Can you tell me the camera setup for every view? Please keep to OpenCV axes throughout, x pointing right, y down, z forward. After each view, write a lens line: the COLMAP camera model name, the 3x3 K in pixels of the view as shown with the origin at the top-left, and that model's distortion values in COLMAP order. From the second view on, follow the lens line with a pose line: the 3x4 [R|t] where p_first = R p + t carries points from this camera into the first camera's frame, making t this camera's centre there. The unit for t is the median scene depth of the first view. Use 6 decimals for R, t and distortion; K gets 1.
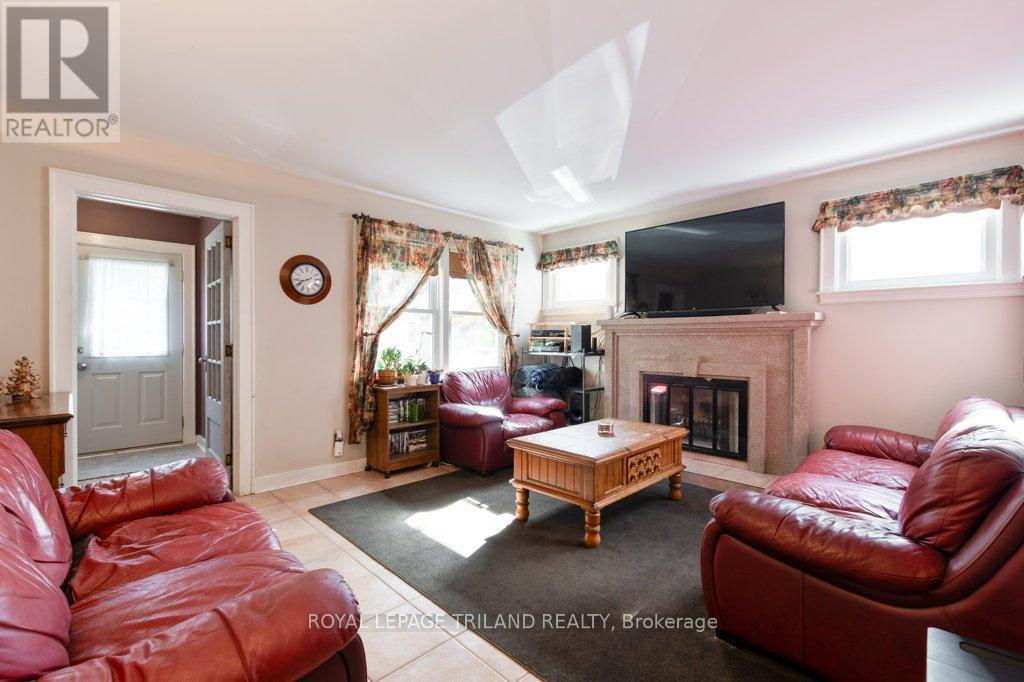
lens RADIAL K [[449.8, 0, 512.0], [0, 449.8, 341.0], [0, 0, 1]] dist [0.001188, 0.000133]
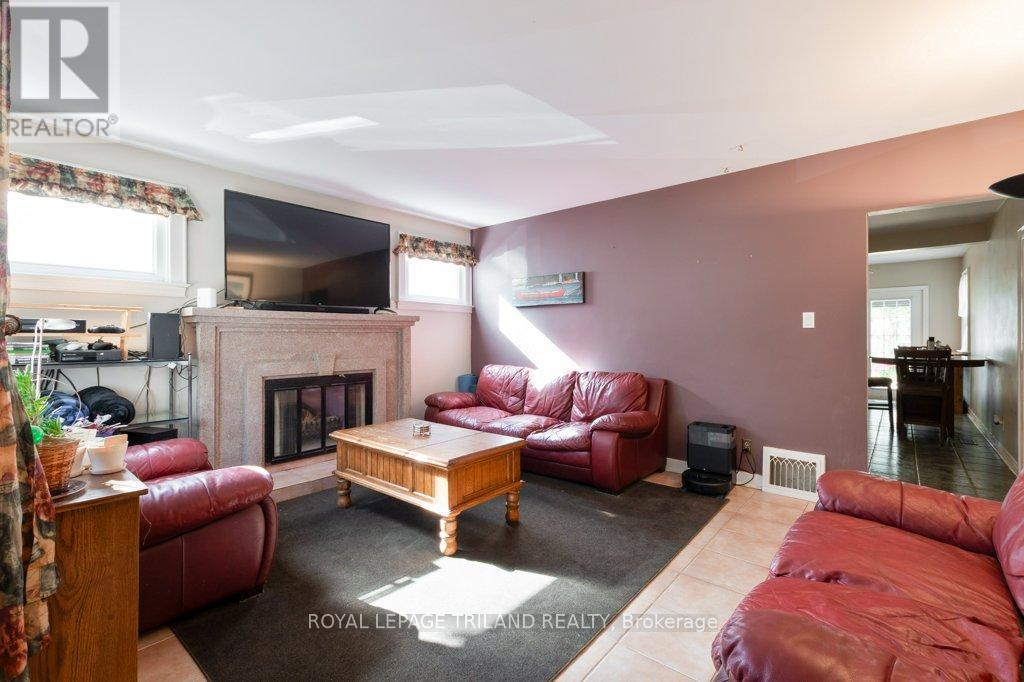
lens RADIAL K [[457.1, 0, 509.2], [0, 457.1, 332.7], [0, 0, 1]] dist [0.000601, -0.000067]
pose [[-0.092724, 0.000728, 0.995692, -0.667385], [0.004852, 0.999988, -0.000280, -0.009991], [-0.995680, 0.004805, -0.092726, 0.777711]]
